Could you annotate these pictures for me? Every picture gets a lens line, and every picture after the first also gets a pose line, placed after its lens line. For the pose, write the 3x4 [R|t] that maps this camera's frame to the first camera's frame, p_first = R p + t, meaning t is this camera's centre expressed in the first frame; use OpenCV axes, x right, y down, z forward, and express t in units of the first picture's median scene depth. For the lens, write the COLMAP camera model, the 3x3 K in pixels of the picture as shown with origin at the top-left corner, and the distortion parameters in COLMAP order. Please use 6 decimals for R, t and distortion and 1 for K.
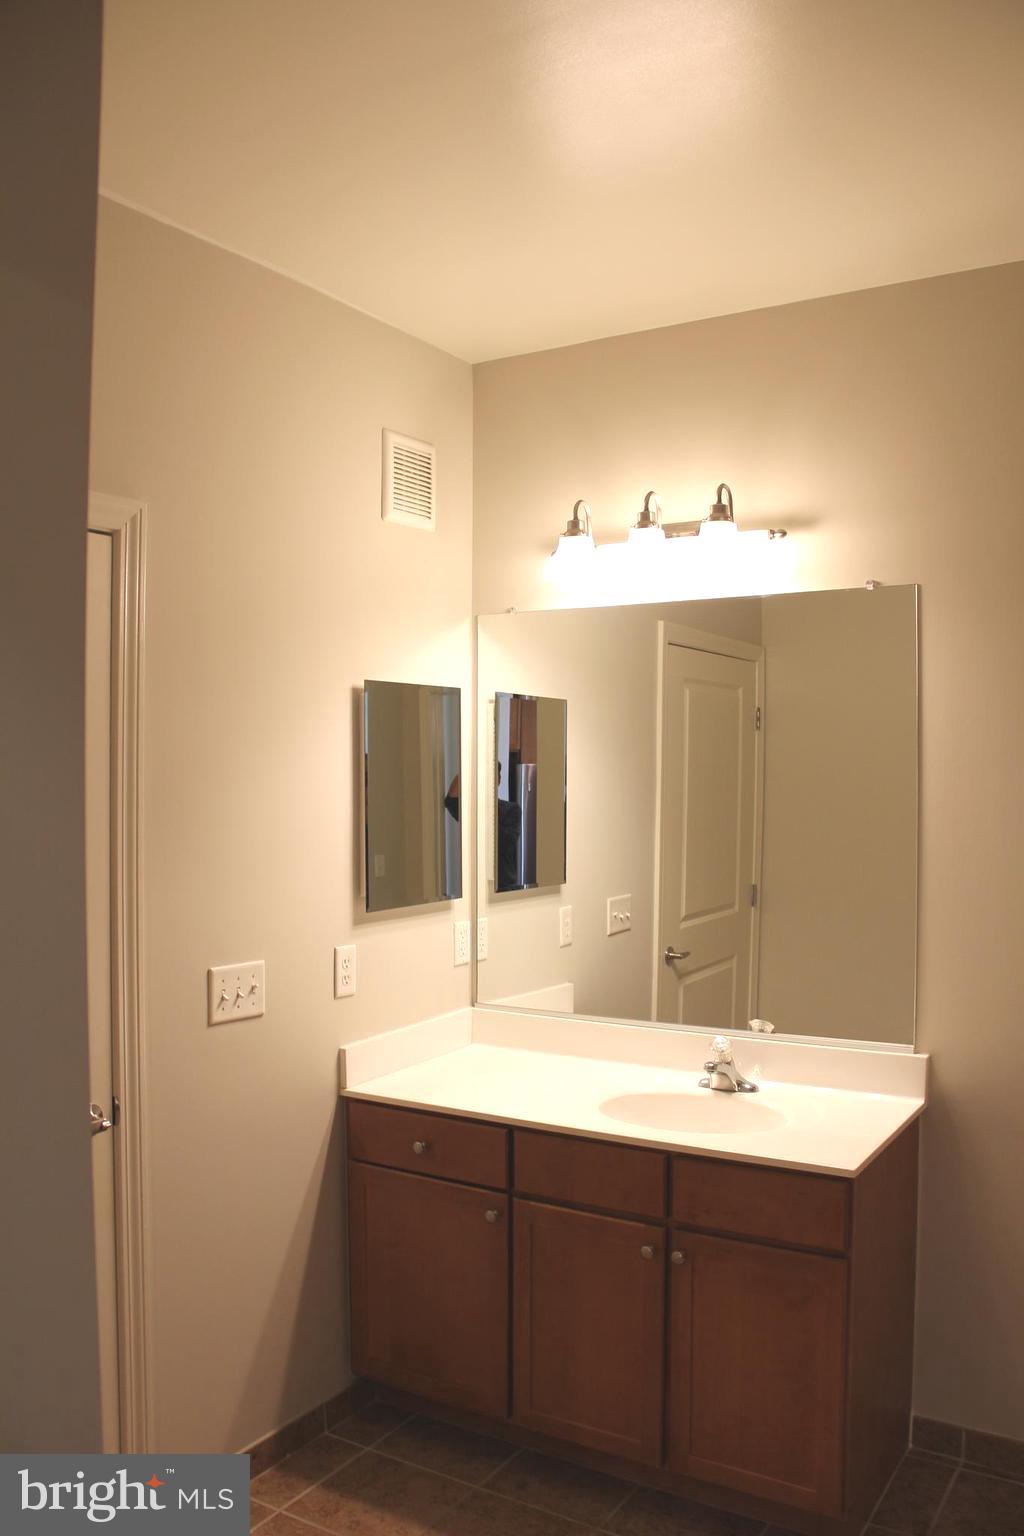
lens RADIAL K [[1279.6, 0, 513.9], [0, 1279.6, 792.2], [0, 0, 1]] dist [-0.177327, 0.149595]
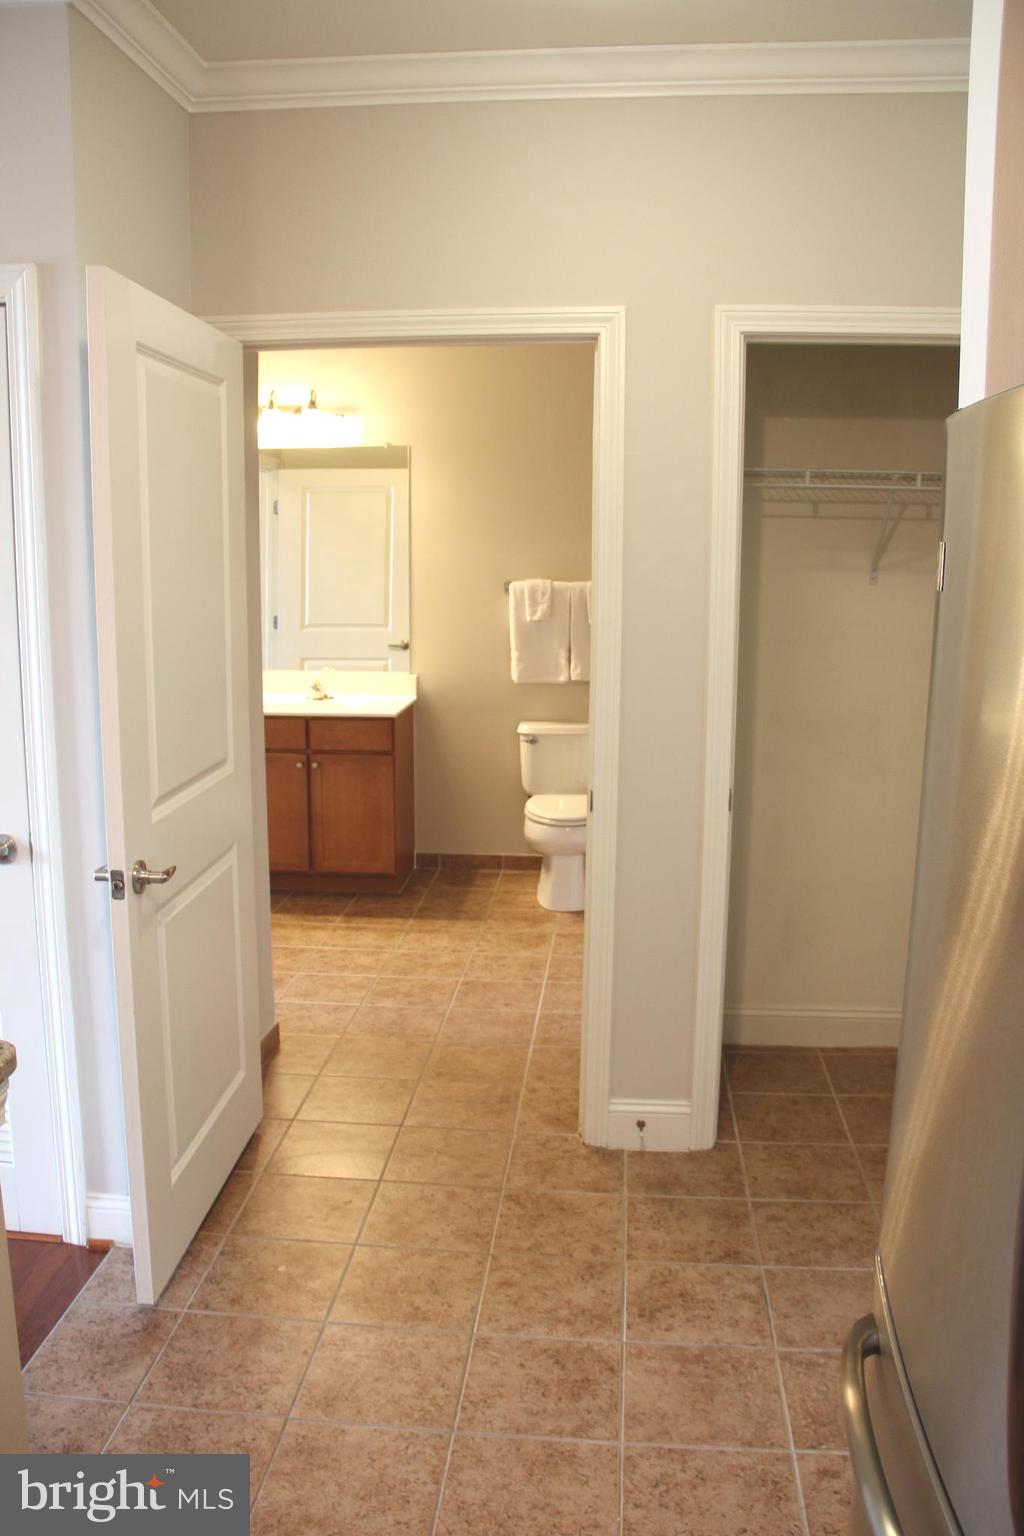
lens RADIAL K [[1279.6, 0, 513.9], [0, 1279.6, 792.2], [0, 0, 1]] dist [-0.177327, 0.149595]
pose [[0.893782, -0.076784, 0.441880, -0.458059], [-0.000226, 0.985159, 0.171644, 0.035532], [-0.448502, -0.153512, 0.880500, -0.933986]]
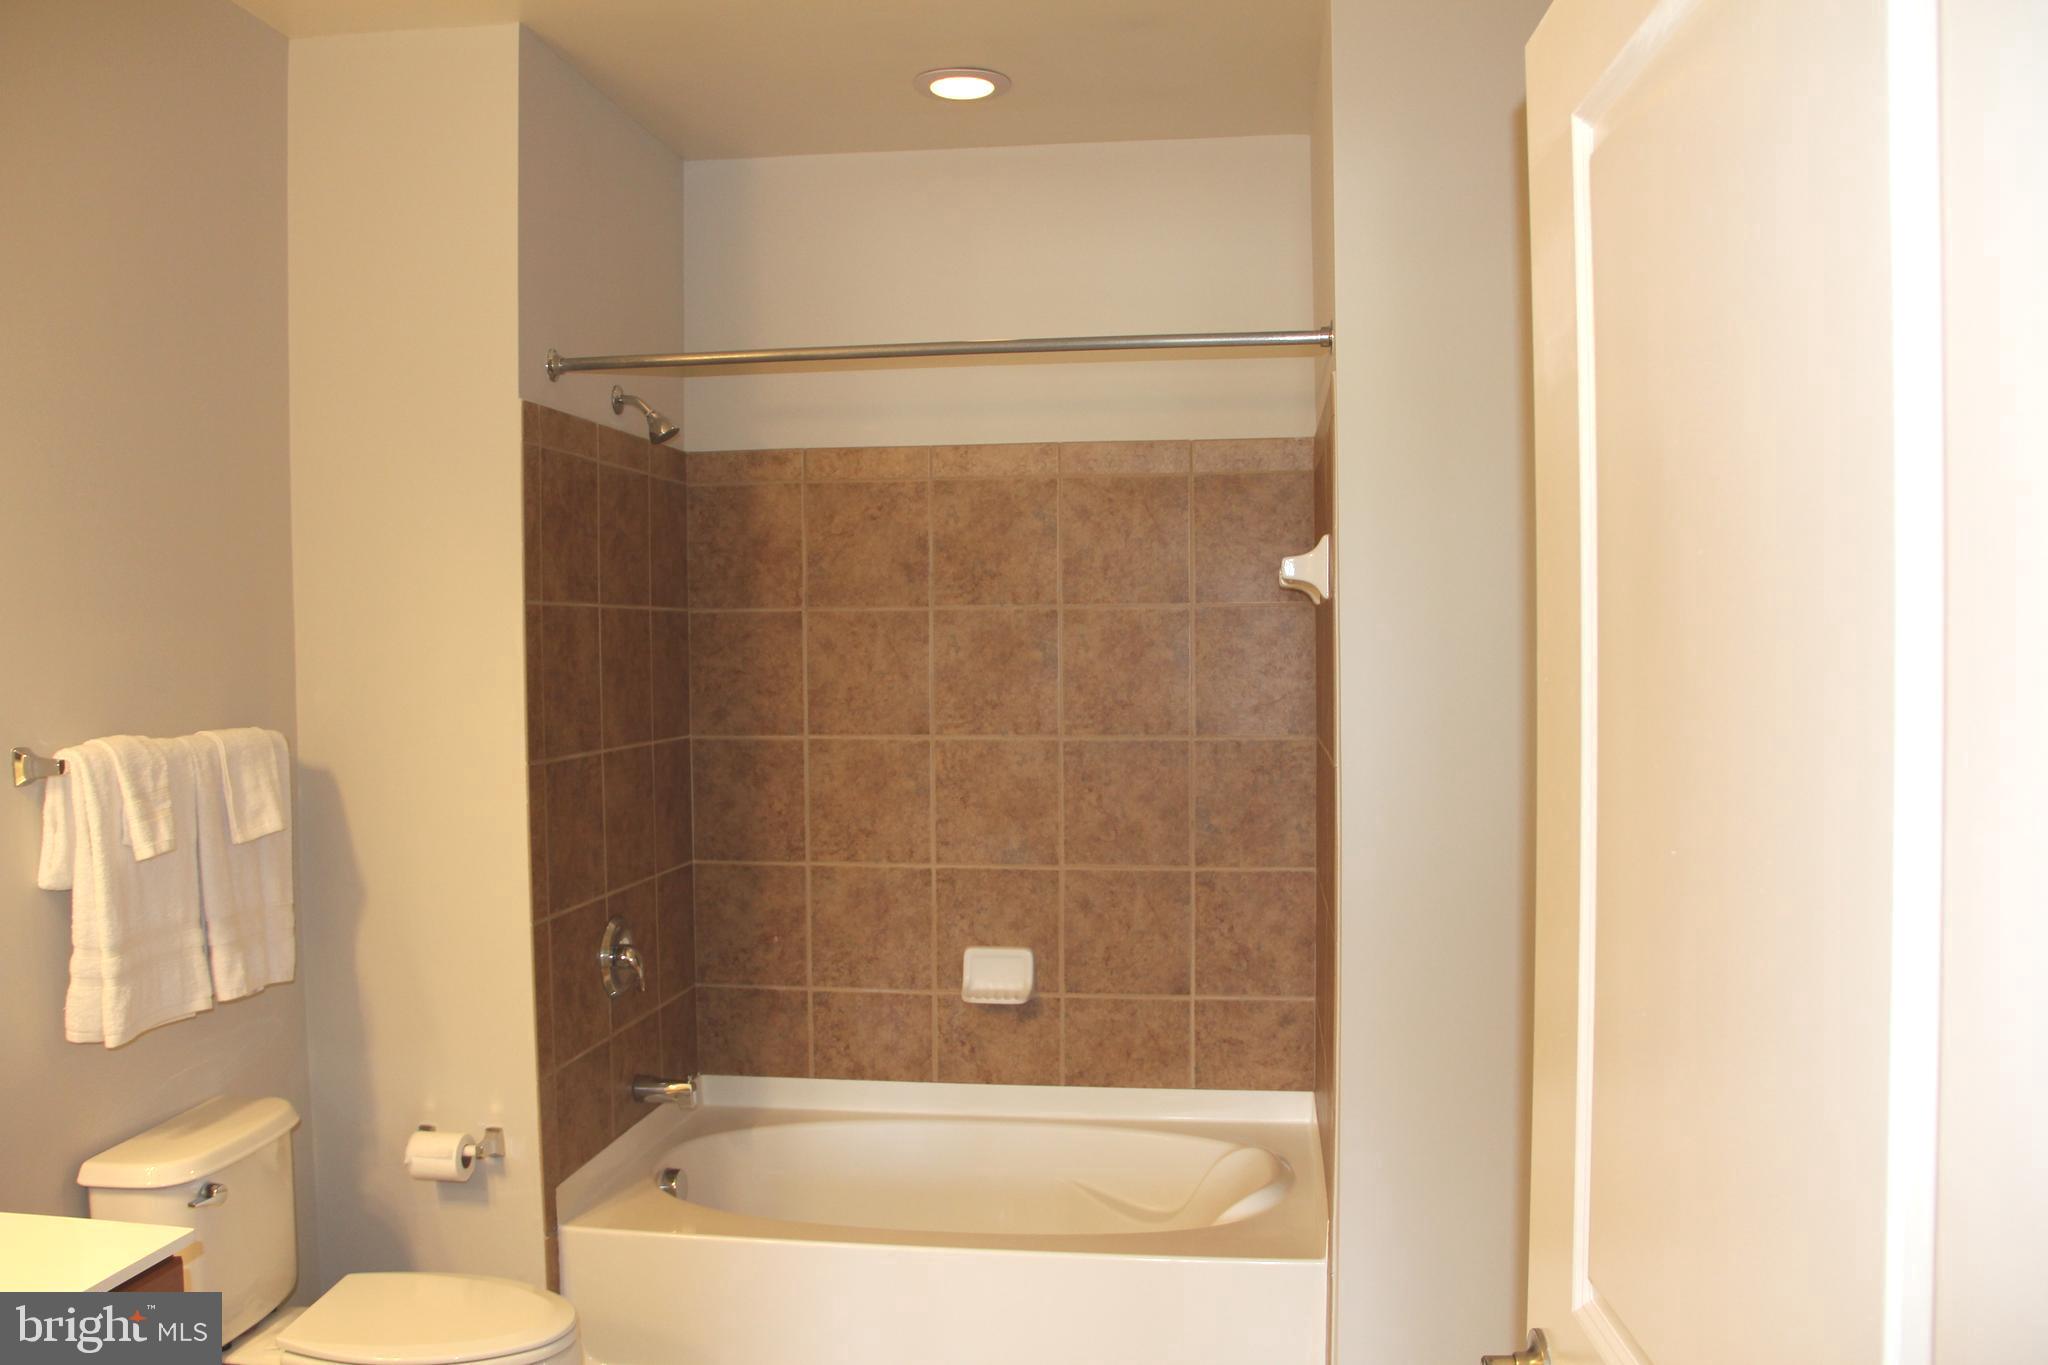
lens RADIAL K [[1720.2, 0, 1022.0], [0, 1720.2, 705.2], [0, 0, 1]] dist [-0.172793, 0.143450]
pose [[-0.417080, -0.024842, 0.908530, -0.526540], [0.019555, 0.999150, 0.036297, 0.011151], [-0.908659, 0.032905, -0.416239, 0.764528]]
